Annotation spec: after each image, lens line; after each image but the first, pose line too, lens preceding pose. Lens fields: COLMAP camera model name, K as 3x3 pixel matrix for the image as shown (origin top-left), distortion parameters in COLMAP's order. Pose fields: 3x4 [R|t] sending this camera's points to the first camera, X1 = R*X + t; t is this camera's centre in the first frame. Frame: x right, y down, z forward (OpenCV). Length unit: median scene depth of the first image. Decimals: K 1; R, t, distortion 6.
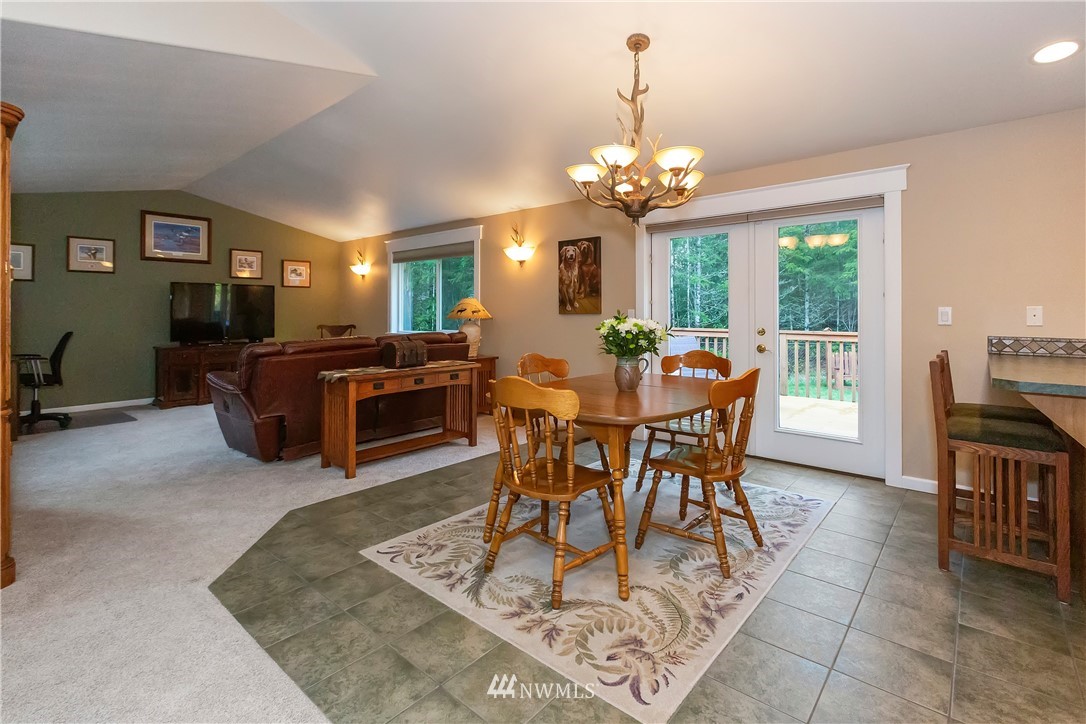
lens RADIAL K [[508.7, 0, 529.7], [0, 508.7, 307.5], [0, 0, 1]] dist [0.000137, 0.000422]
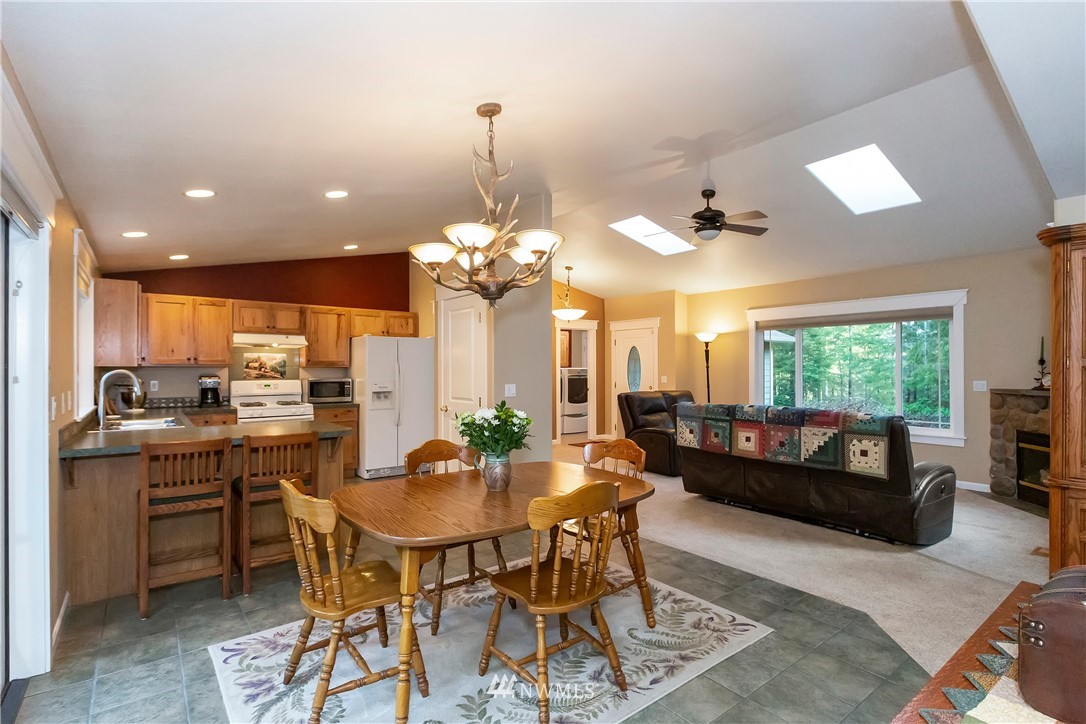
lens RADIAL K [[515.0, 0, 545.7], [0, 515.0, 368.2], [0, 0, 1]] dist [0.001519, -0.000125]
pose [[-0.982926, 0.000701, 0.183999, -0.032483], [-0.000632, 0.999974, -0.007183, -0.024836], [-0.183999, -0.007176, -0.982900, 1.026581]]
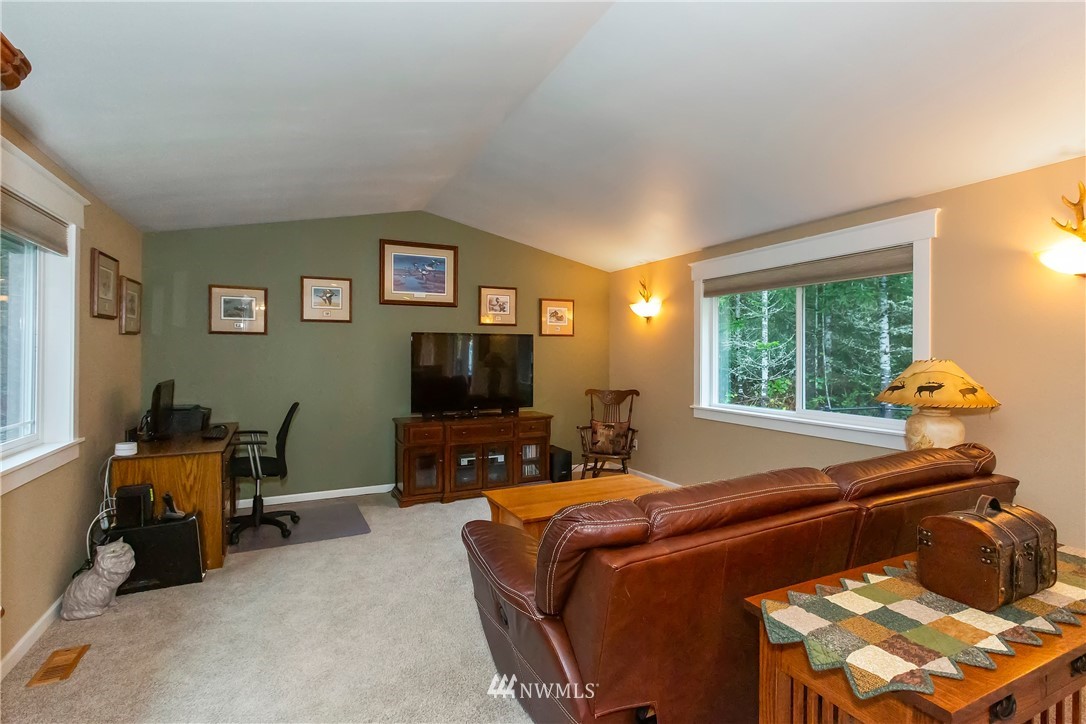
lens RADIAL K [[513.5, 0, 534.9], [0, 513.5, 345.4], [0, 0, 1]] dist [0.000195, 0.000010]
pose [[0.923159, -0.002945, -0.384408, -0.310925], [-0.000381, 0.999963, -0.008575, -0.030578], [0.384419, 0.008063, 0.923124, 0.466661]]
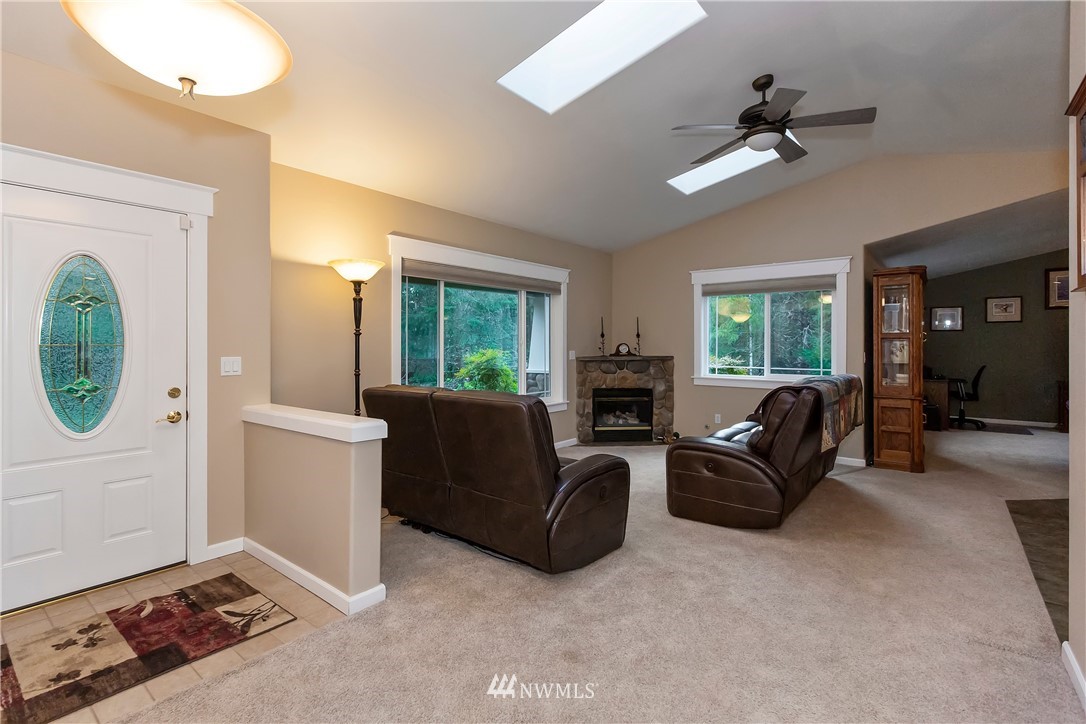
lens RADIAL K [[513.5, 0, 534.9], [0, 513.5, 345.4], [0, 0, 1]] dist [0.000195, 0.000010]
pose [[0.048784, 0.002556, -0.998806, 0.524320], [0.006823, 0.999973, 0.002892, -0.023558], [0.998786, -0.006956, 0.048765, -0.371178]]
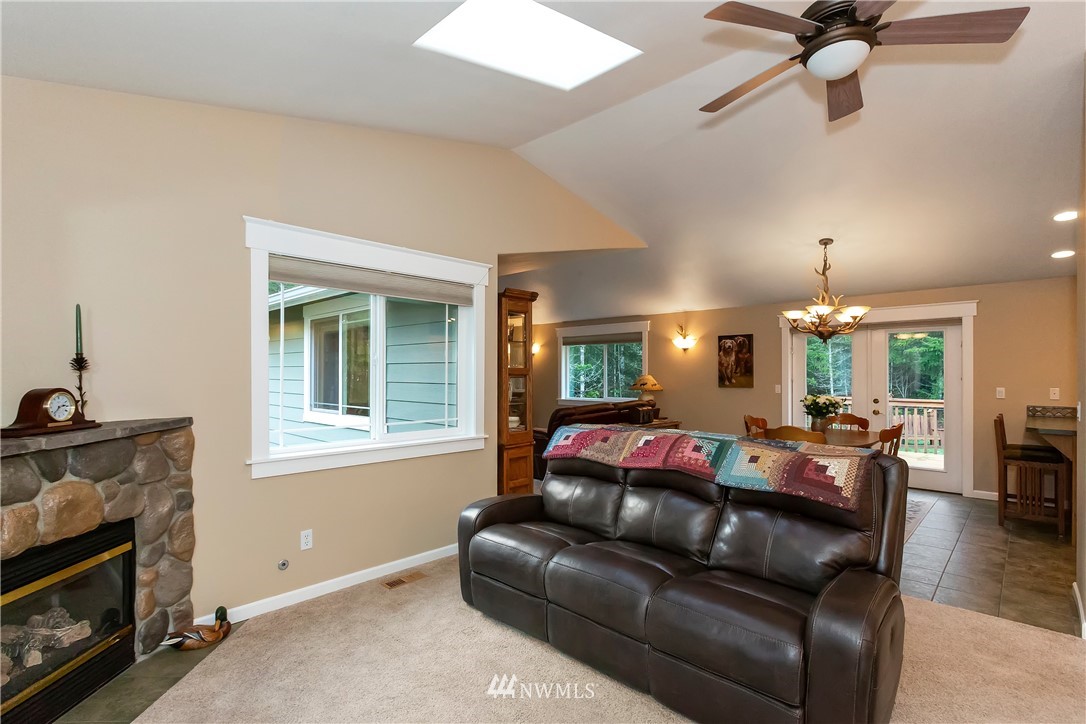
lens RADIAL K [[515.0, 0, 545.7], [0, 515.0, 368.2], [0, 0, 1]] dist [0.001519, -0.000125]
pose [[0.999518, 0.000359, -0.031050, -0.389909], [-0.000404, 0.999999, -0.001453, -0.038901], [0.031049, 0.001465, 0.999517, -0.460991]]
